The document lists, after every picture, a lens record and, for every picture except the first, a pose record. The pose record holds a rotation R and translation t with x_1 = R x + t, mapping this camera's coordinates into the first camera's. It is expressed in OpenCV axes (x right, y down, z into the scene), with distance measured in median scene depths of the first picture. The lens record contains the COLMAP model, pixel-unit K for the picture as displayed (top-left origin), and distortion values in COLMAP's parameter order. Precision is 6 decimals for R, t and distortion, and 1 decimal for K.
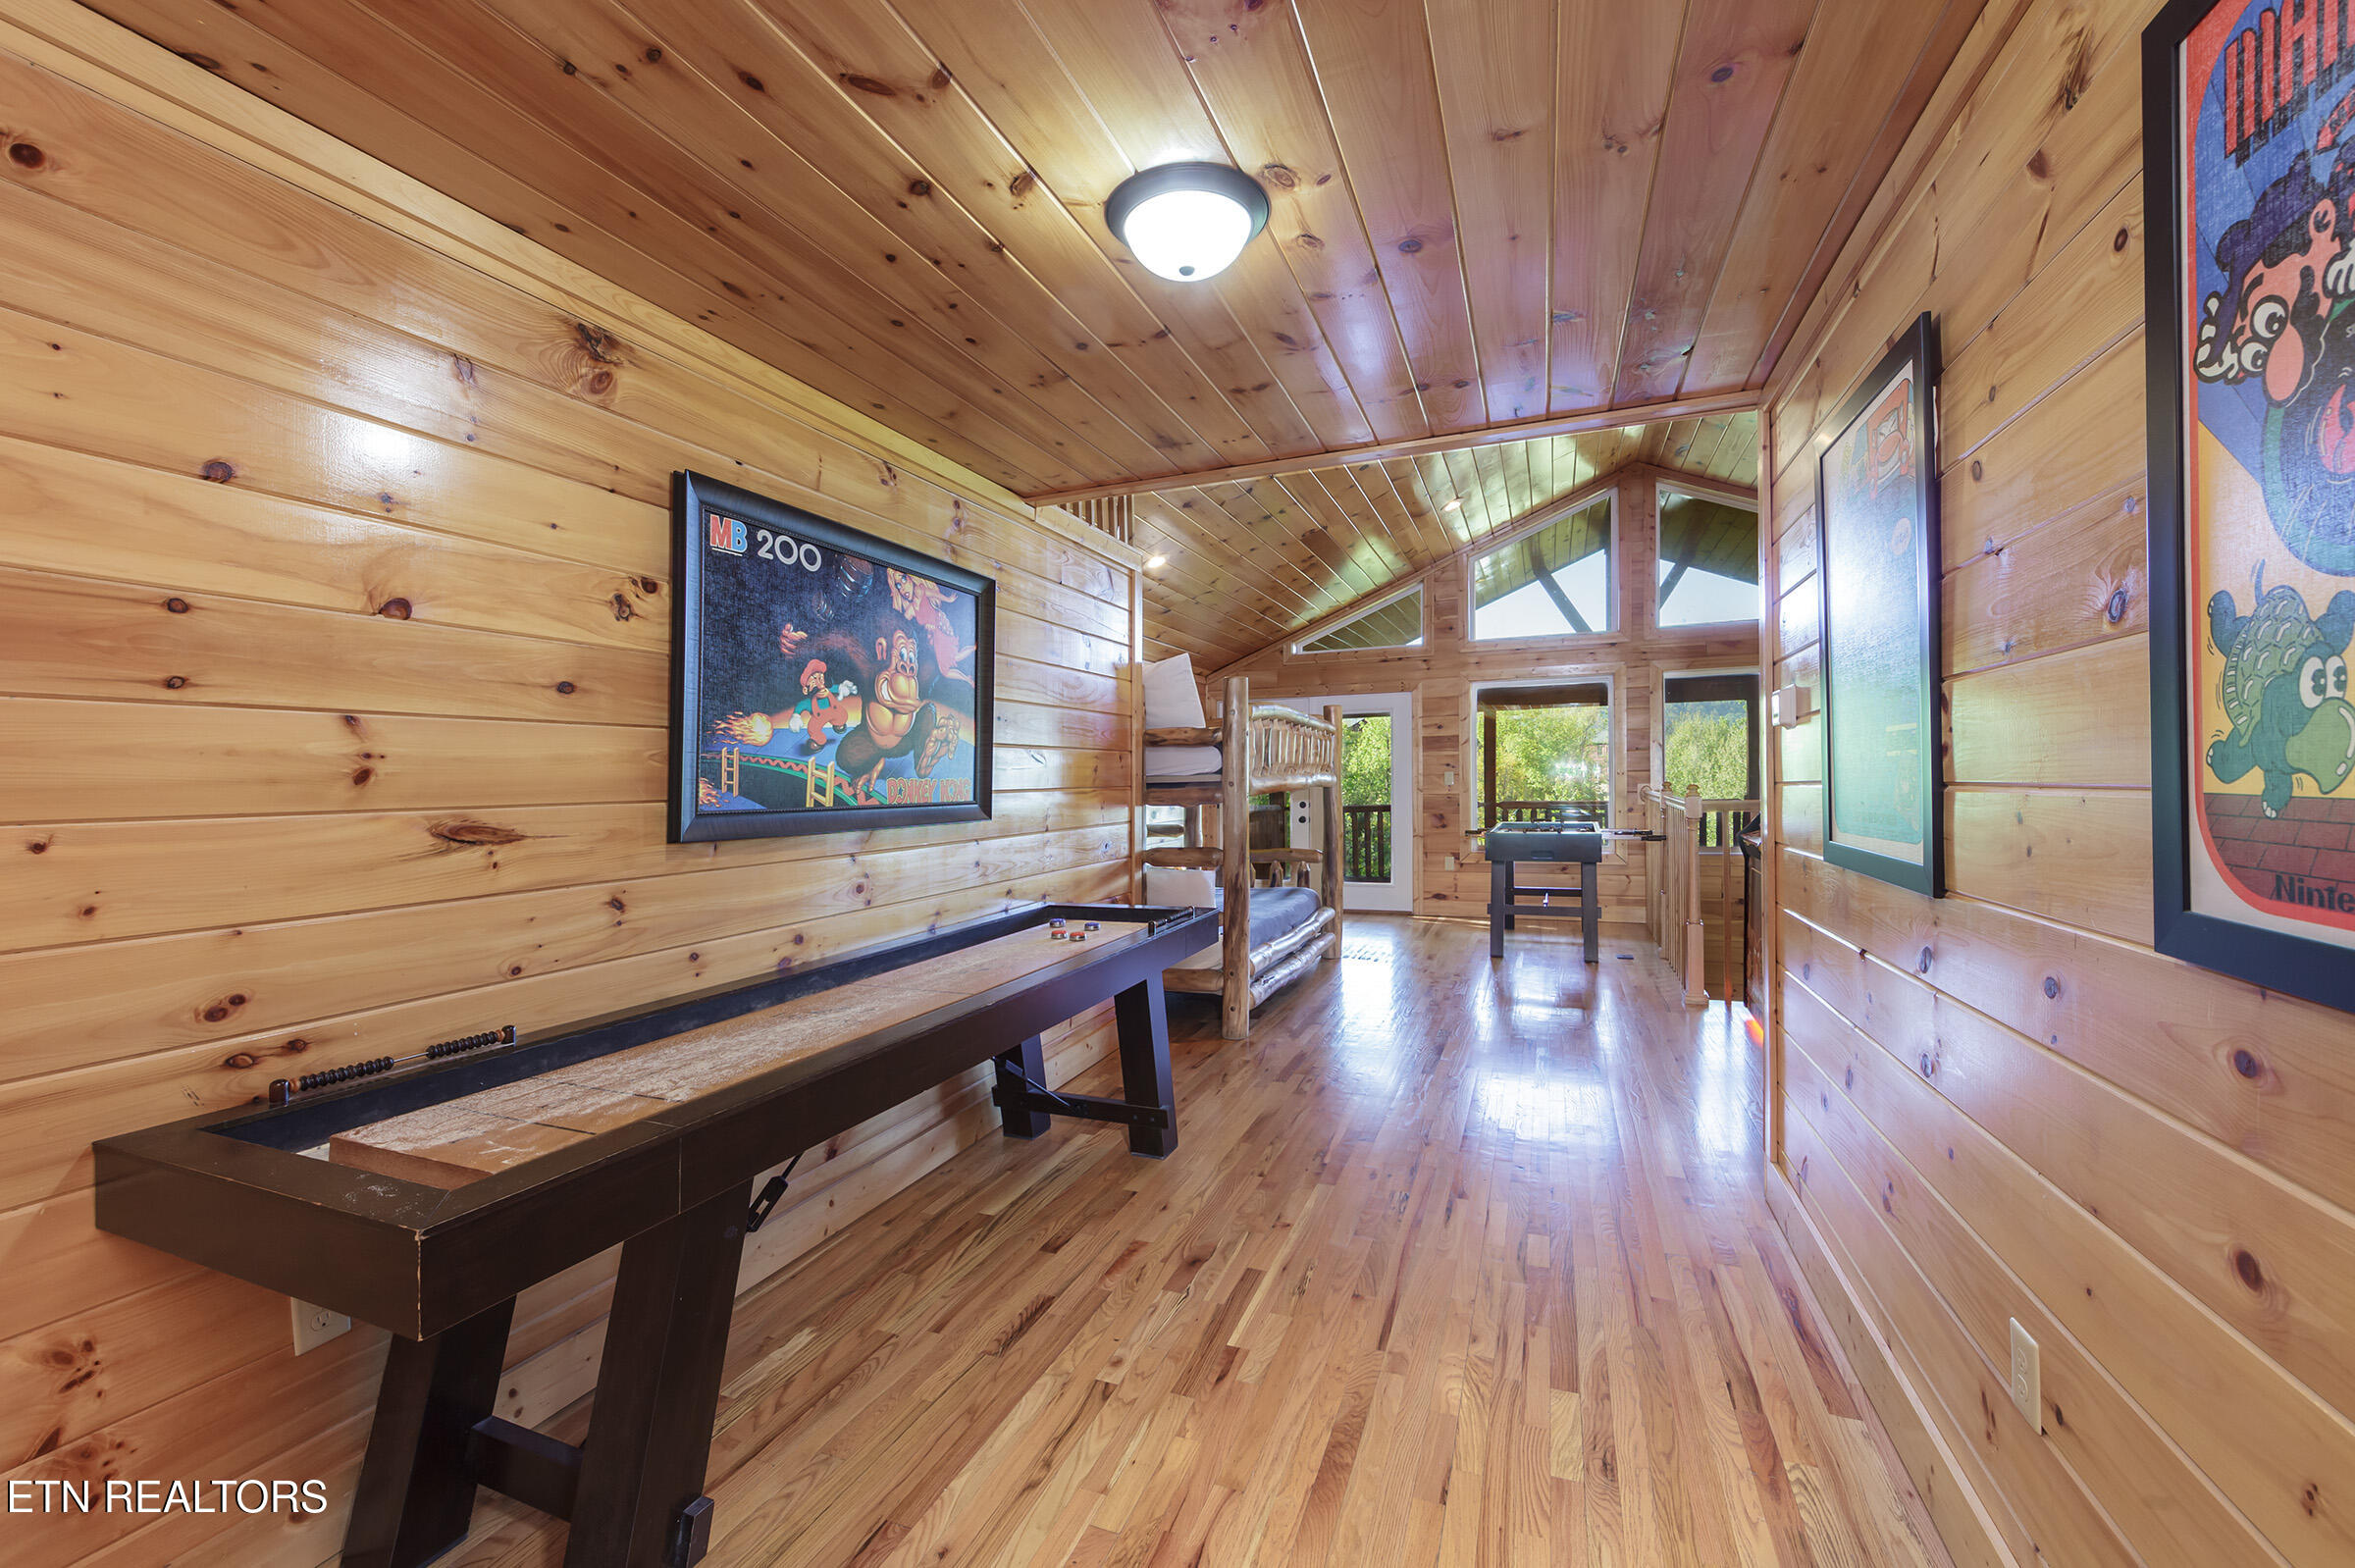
lens RADIAL K [[924.5, 0, 1168.5], [0, 924.5, 822.9], [0, 0, 1]] dist [-0.002651, -0.000991]
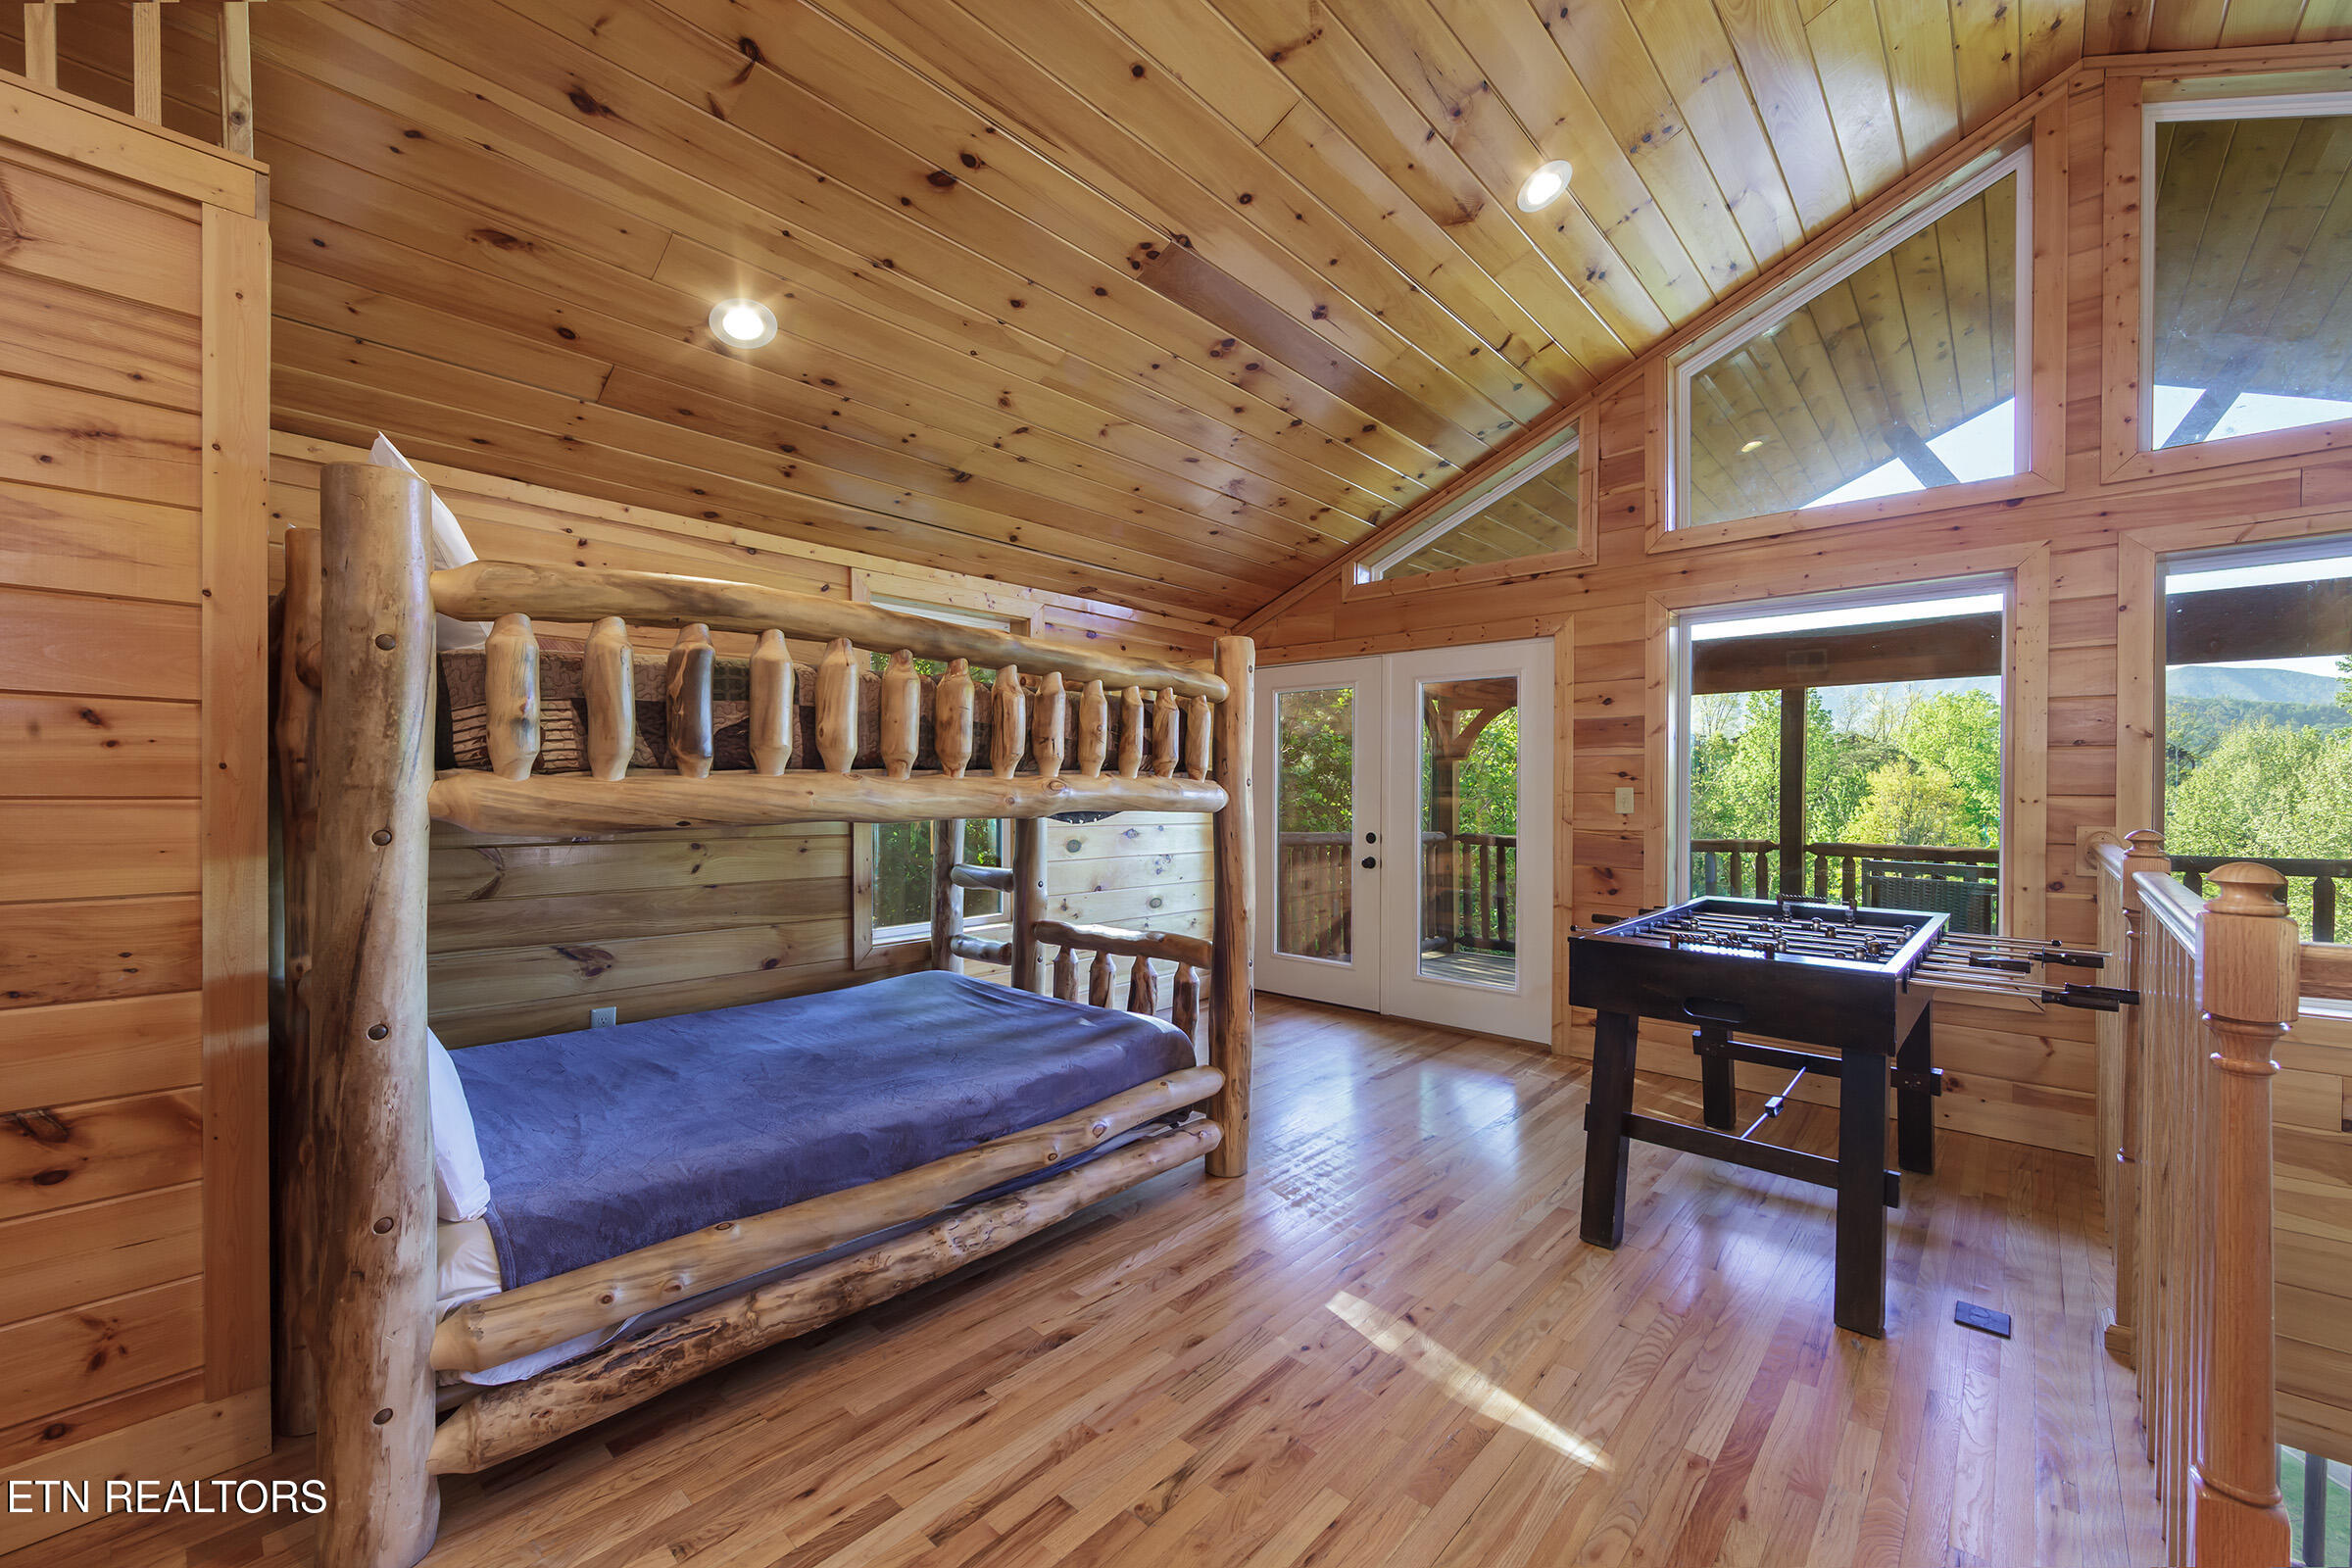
lens RADIAL K [[923.4, 0, 1188.0], [0, 923.4, 804.4], [0, 0, 1]] dist [-0.002651, -0.000991]
pose [[0.941213, 0.028576, -0.336604, 0.212564], [-0.038899, 0.998956, -0.023963, -0.020490], [0.335568, 0.035648, 0.941341, 0.371459]]
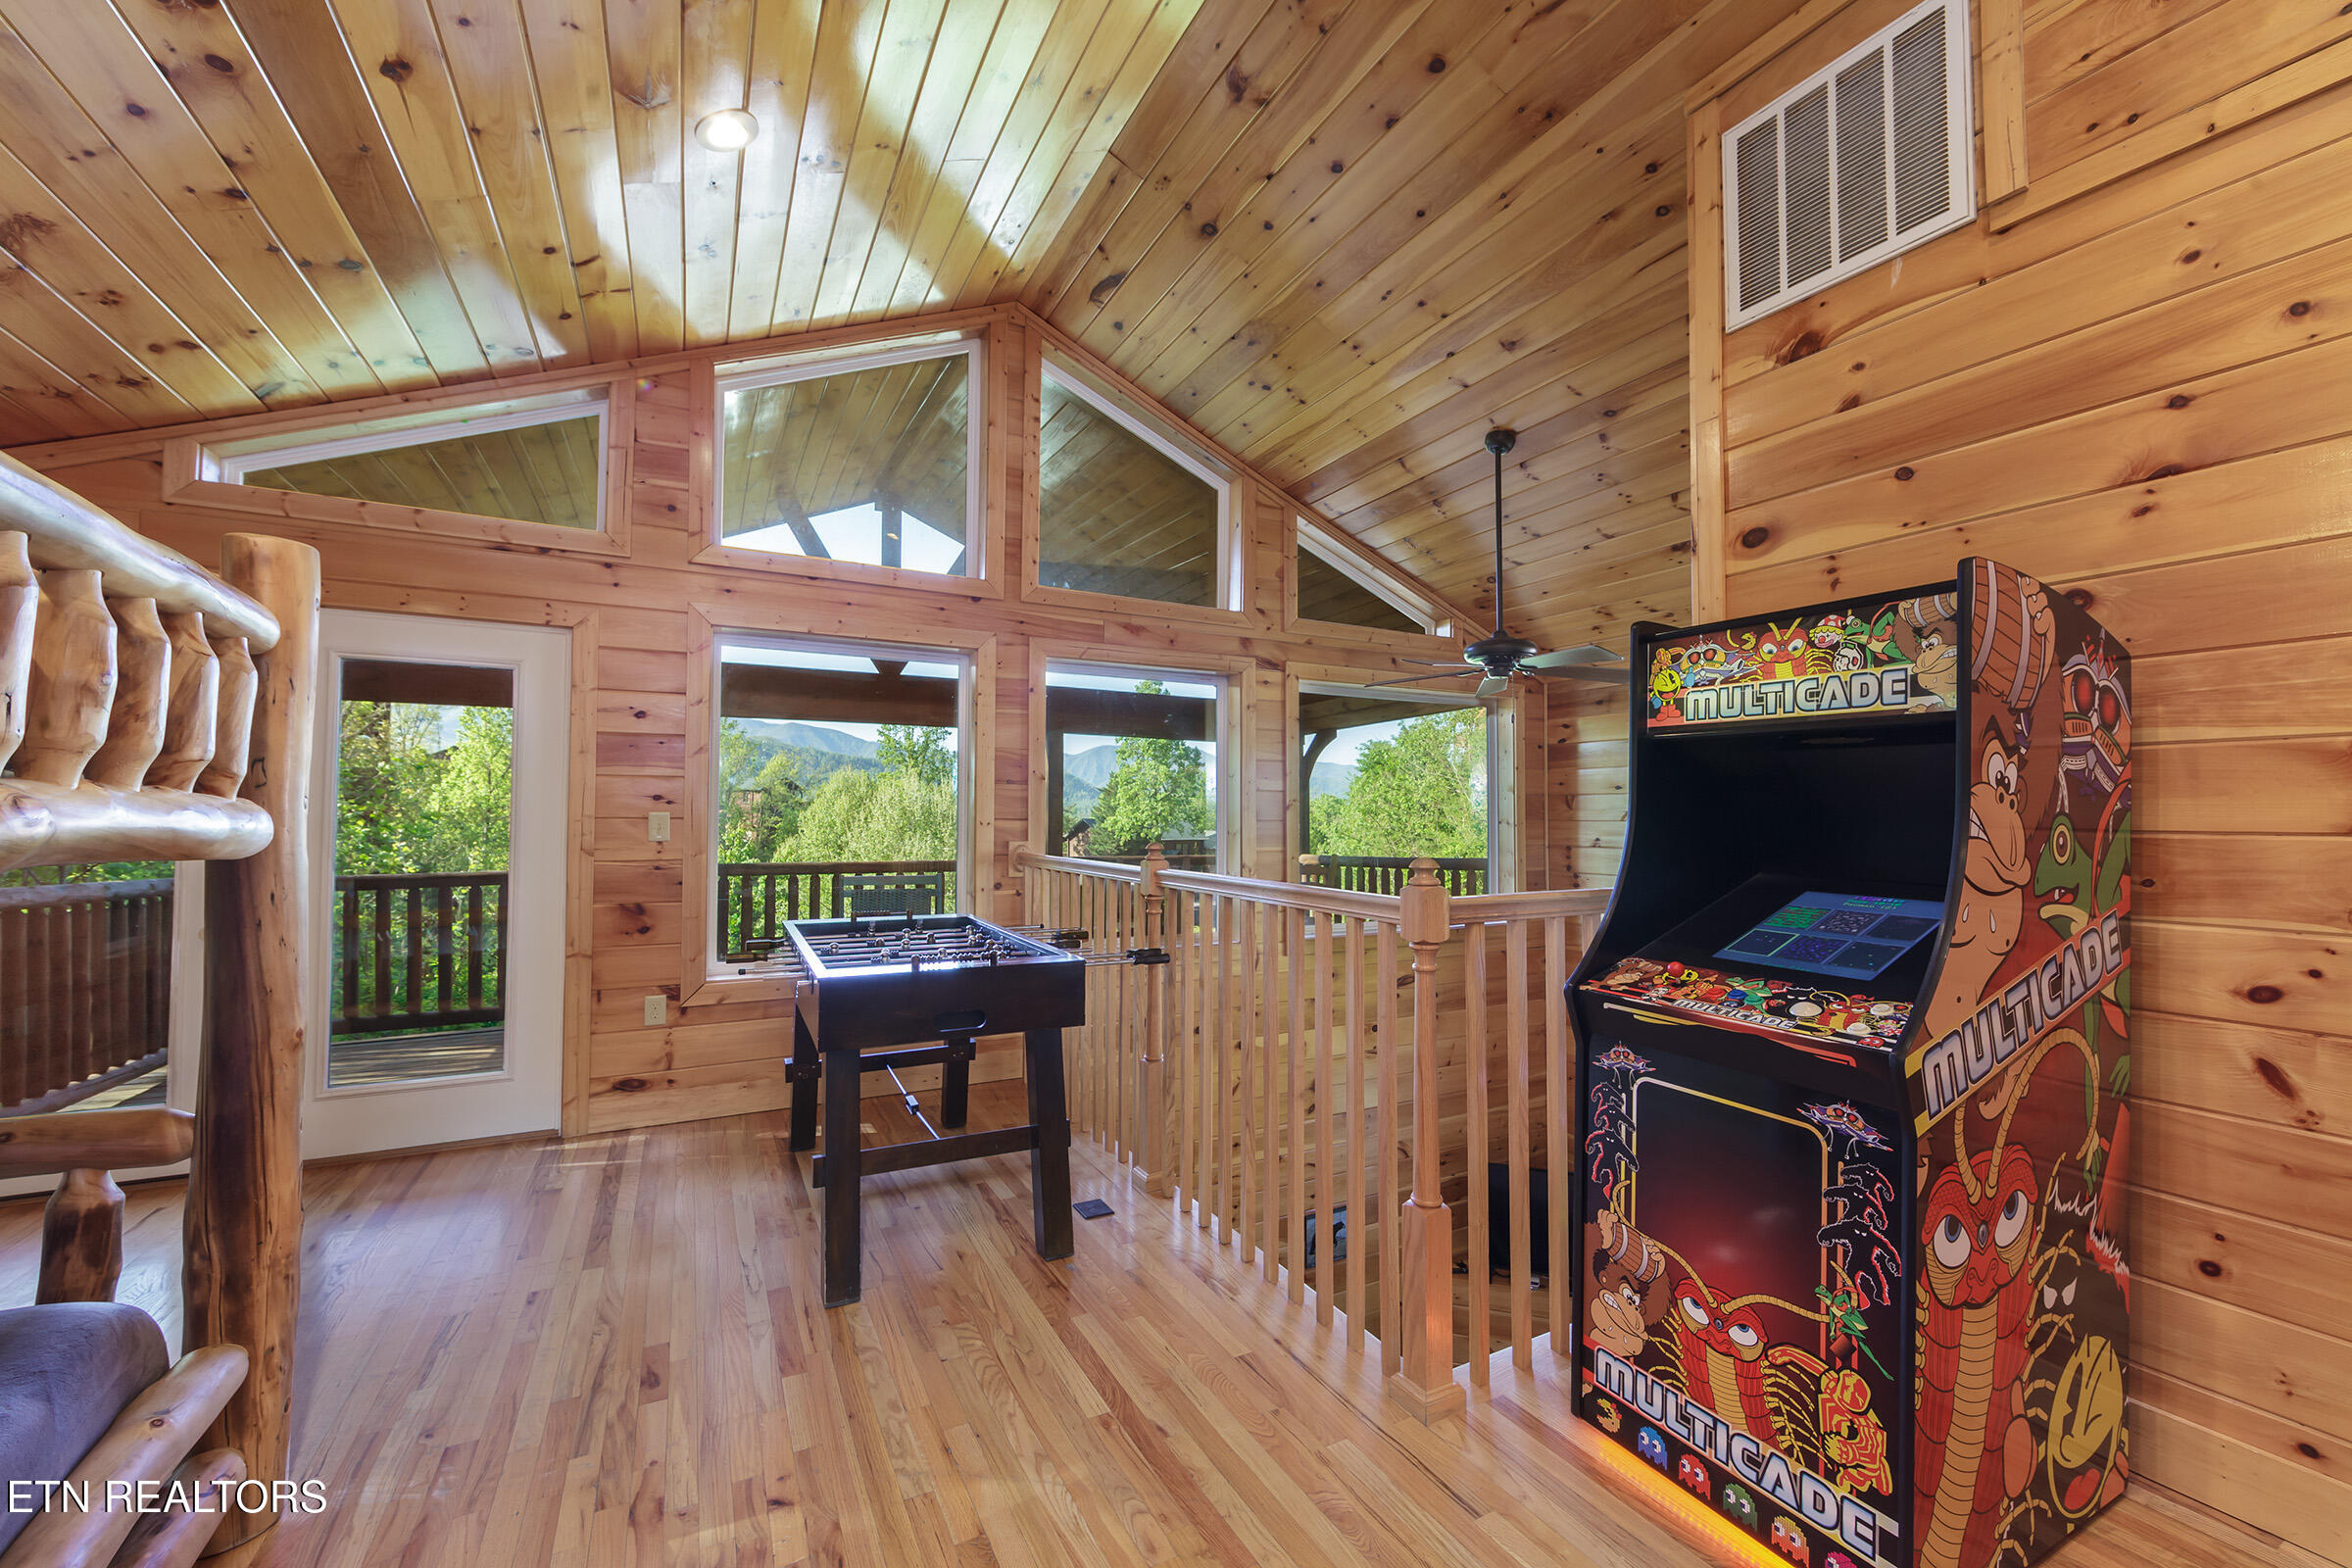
lens RADIAL K [[923.4, 0, 1181.3], [0, 923.4, 796.3], [0, 0, 1]] dist [-0.002651, -0.000991]
pose [[0.638579, 0.040798, 0.768474, 0.098334], [0.019986, 0.997378, -0.069559, -0.021828], [-0.769297, 0.059778, 0.636089, 0.430849]]
